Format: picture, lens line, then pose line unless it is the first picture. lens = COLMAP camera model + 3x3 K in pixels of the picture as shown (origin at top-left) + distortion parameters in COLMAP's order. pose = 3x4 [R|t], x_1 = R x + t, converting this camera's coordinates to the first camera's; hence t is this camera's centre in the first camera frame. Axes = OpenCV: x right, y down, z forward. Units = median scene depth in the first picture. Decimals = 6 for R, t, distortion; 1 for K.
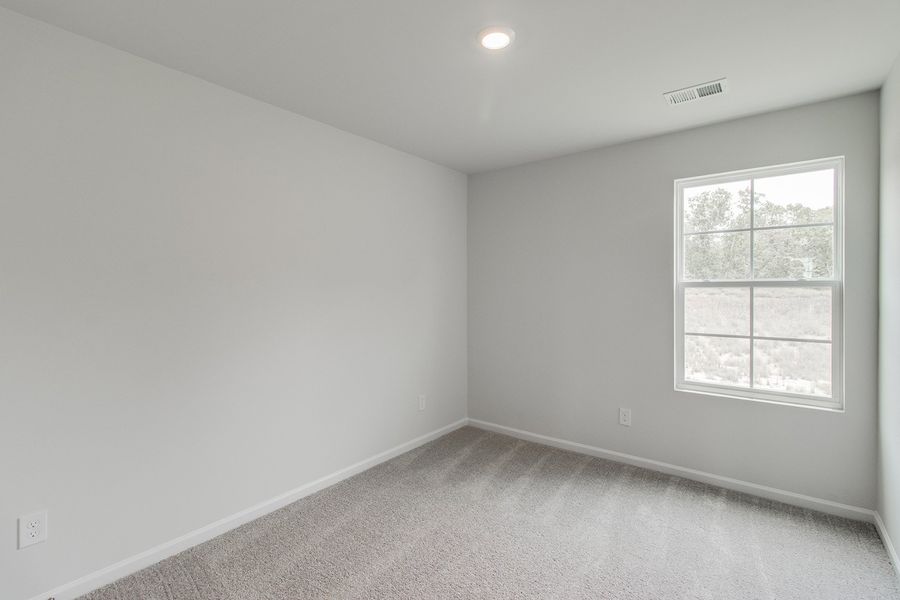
lens RADIAL K [[398.2, 0, 447.4], [0, 398.2, 293.2], [0, 0, 1]] dist [-0.003686, -0.000508]
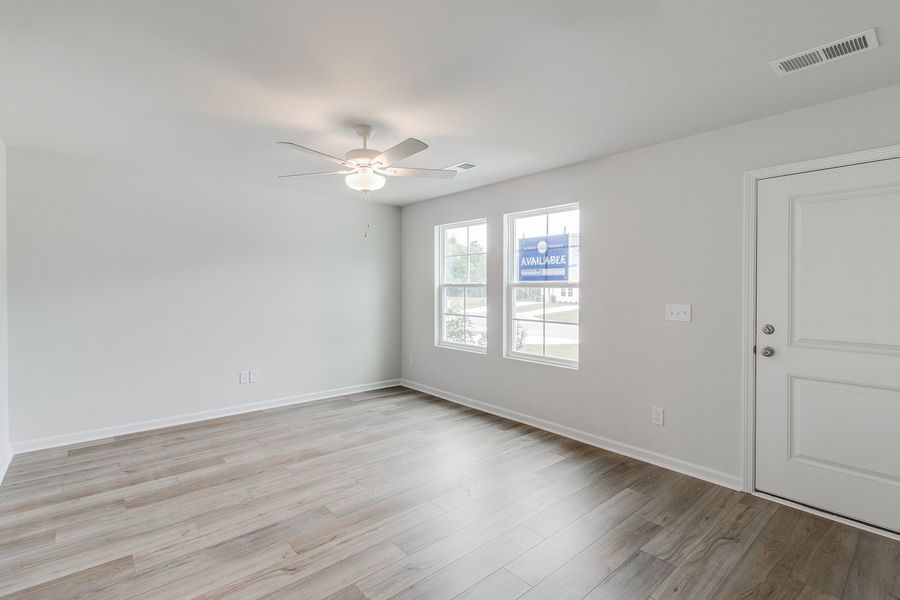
lens RADIAL K [[413.6, 0, 454.6], [0, 413.6, 290.6], [0, 0, 1]] dist [-0.001789, -0.000815]
pose [[0.976522, 0.012524, -0.215053, 0.838255], [-0.013061, 0.999914, -0.001075, 0.001712], [0.215021, 0.003858, 0.976602, -0.612641]]
